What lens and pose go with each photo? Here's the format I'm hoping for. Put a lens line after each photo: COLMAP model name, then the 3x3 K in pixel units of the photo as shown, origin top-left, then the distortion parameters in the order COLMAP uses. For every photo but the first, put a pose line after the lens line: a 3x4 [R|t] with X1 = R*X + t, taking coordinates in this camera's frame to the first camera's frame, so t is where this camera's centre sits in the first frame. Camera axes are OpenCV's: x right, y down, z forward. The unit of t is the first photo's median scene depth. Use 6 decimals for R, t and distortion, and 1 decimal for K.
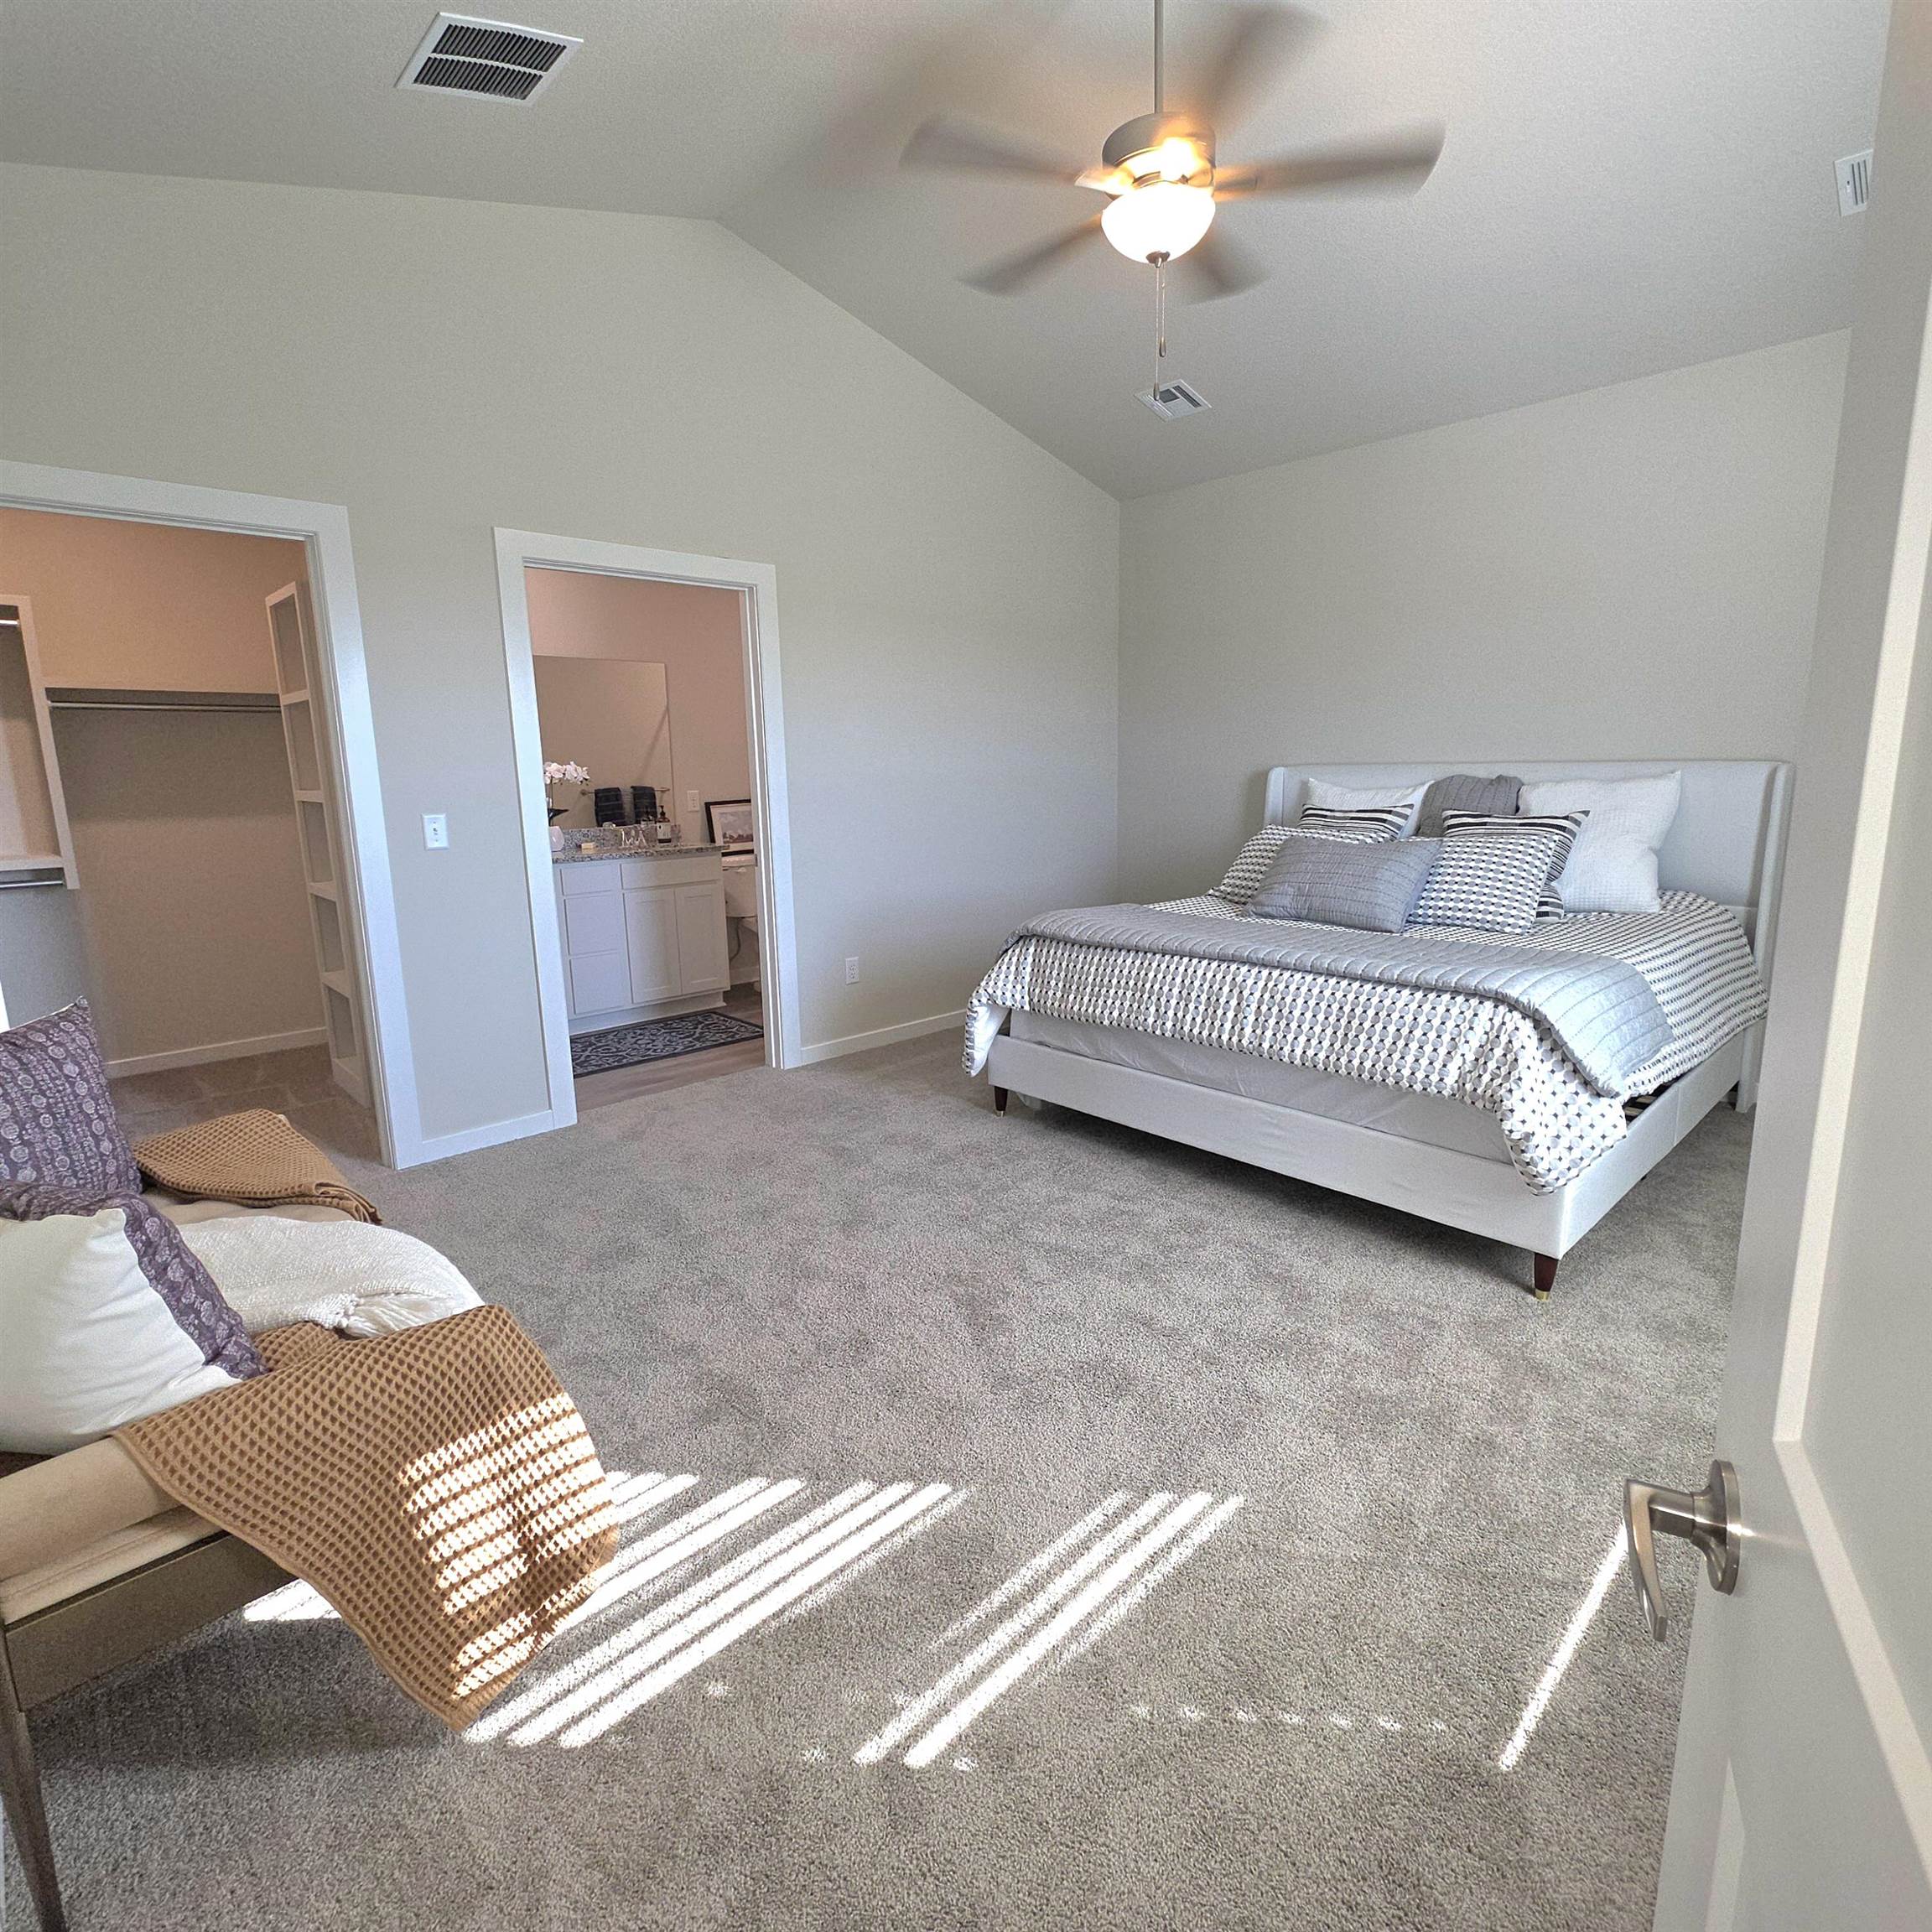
lens RADIAL K [[1020.5, 0, 960.8], [0, 1020.5, 945.7], [0, 0, 1]] dist [-0.000864, -0.000283]
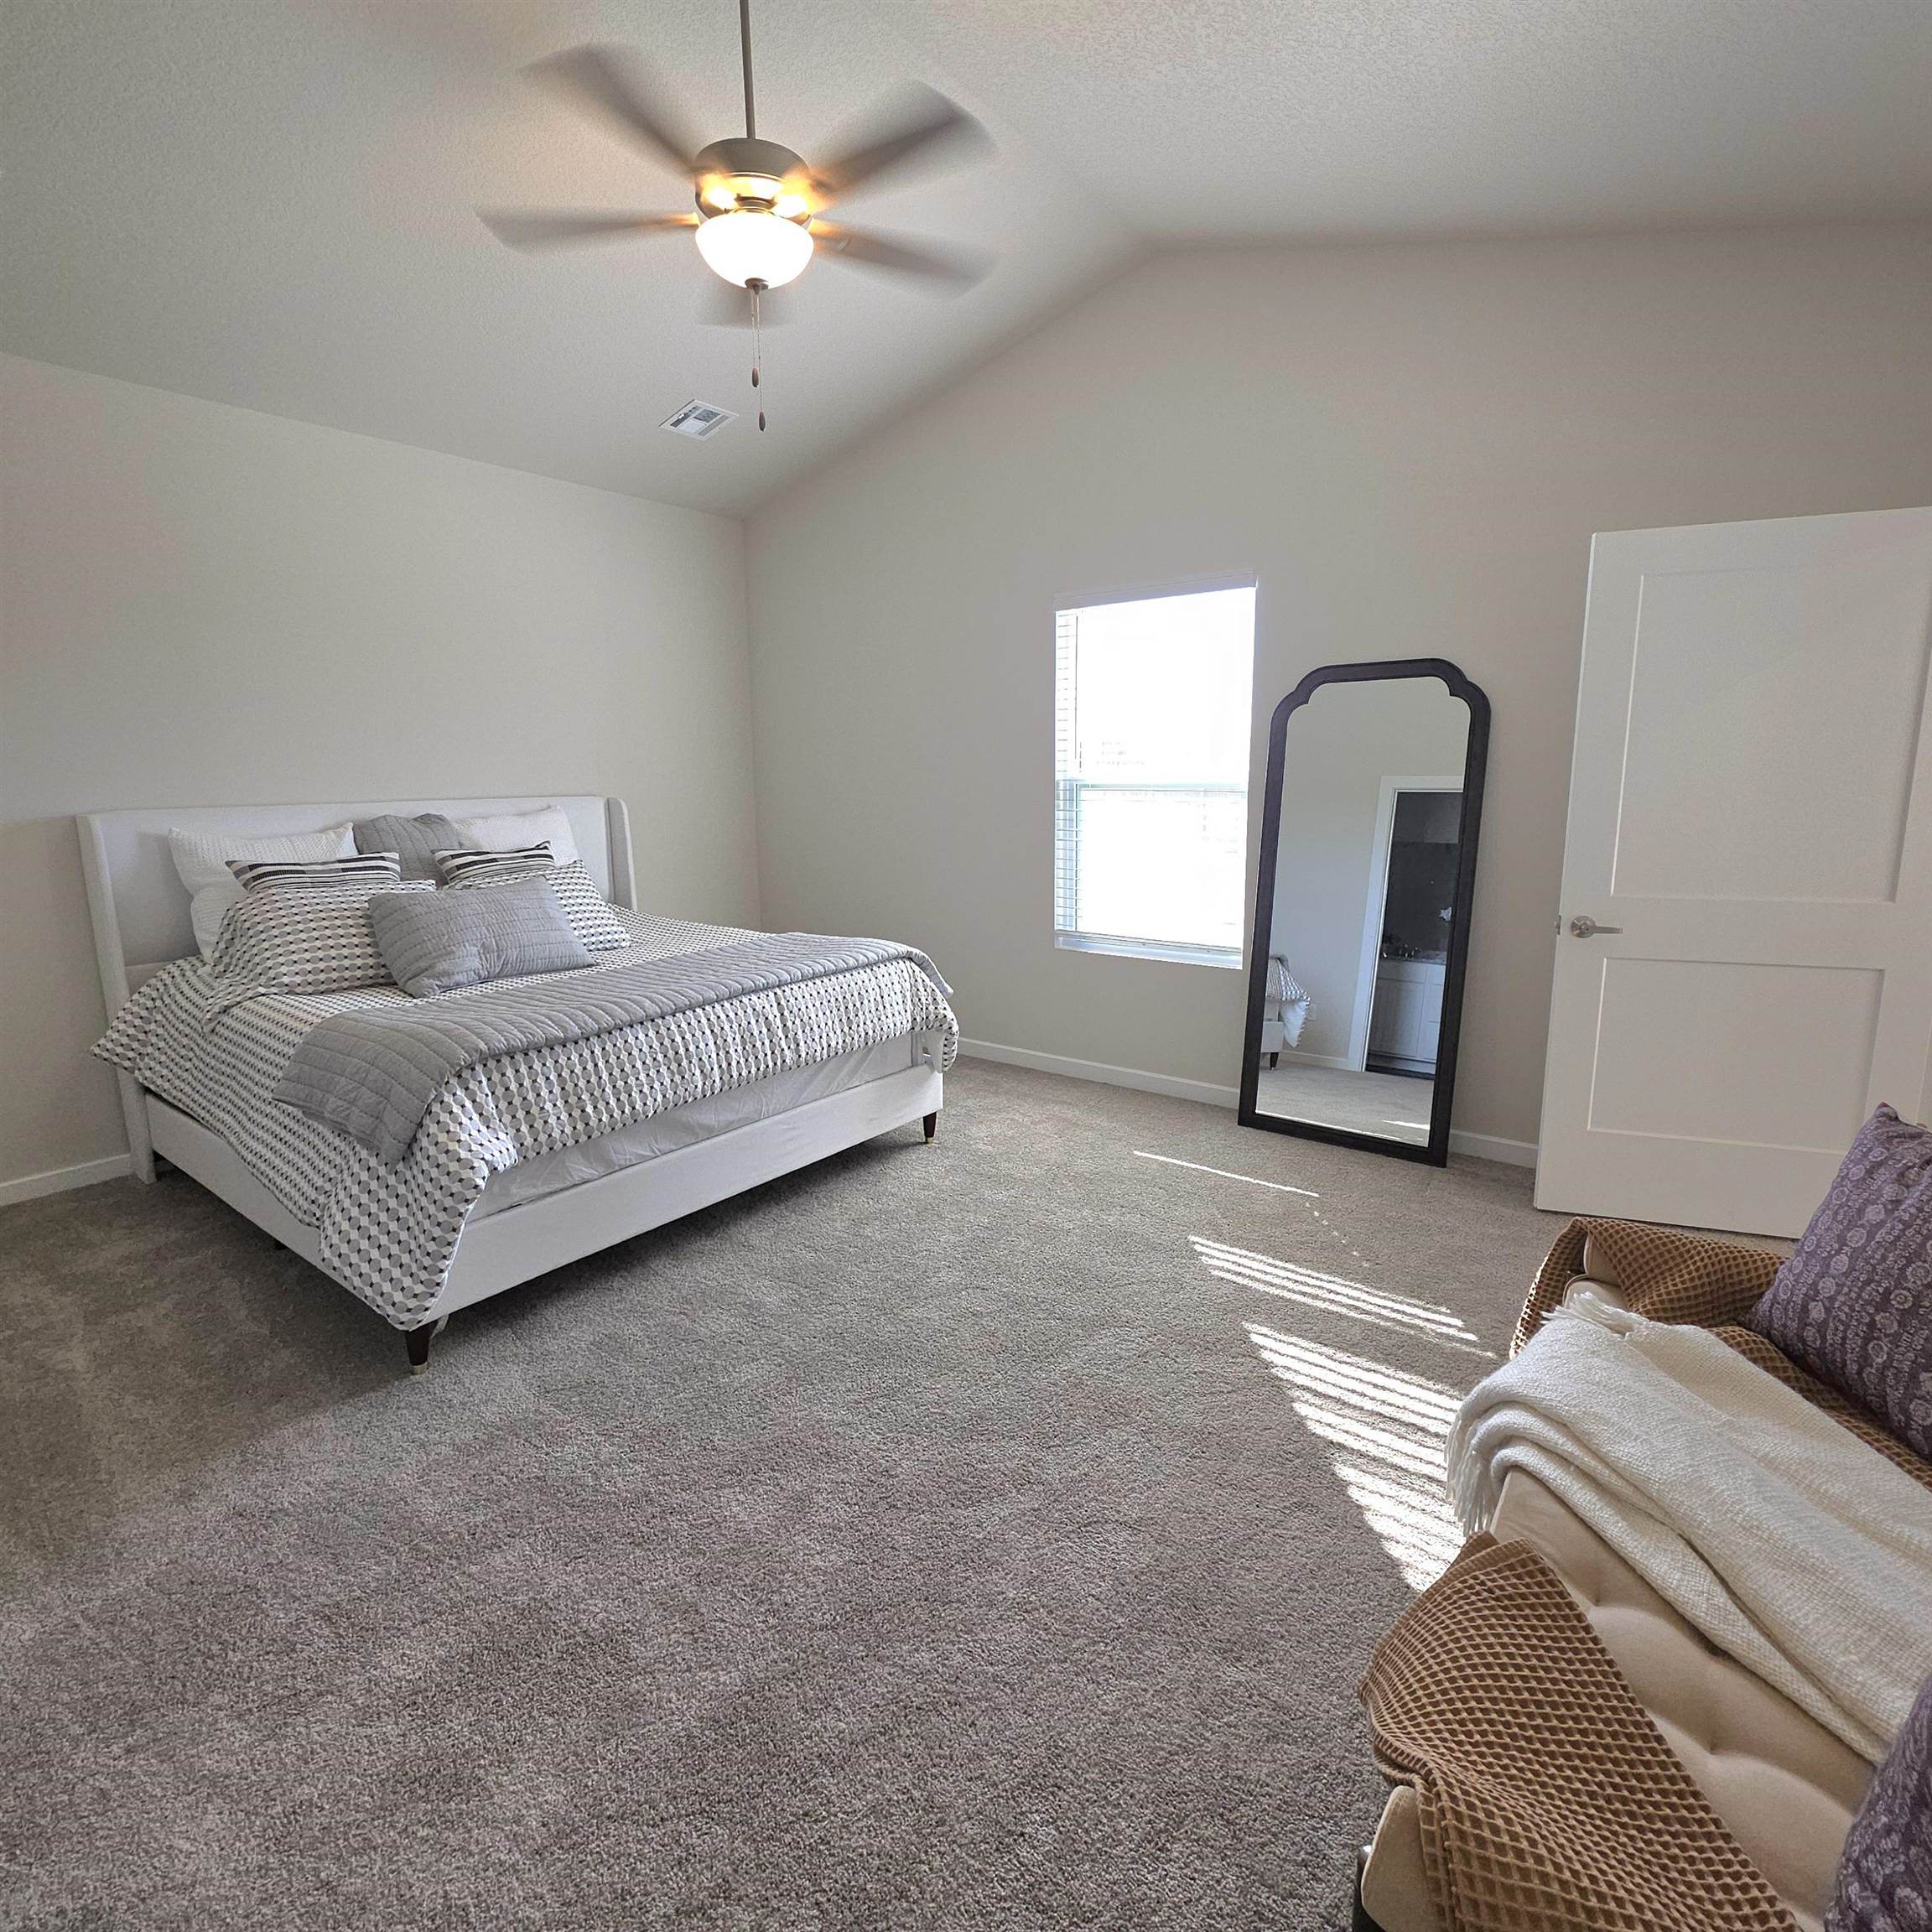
lens RADIAL K [[1020.5, 0, 960.8], [0, 1020.5, 945.7], [0, 0, 1]] dist [-0.000864, -0.000283]
pose [[-0.148194, -0.150446, 0.977448, -0.571994], [0.188260, 0.965997, 0.177226, -0.130580], [-0.970874, 0.210278, -0.114832, 0.684515]]
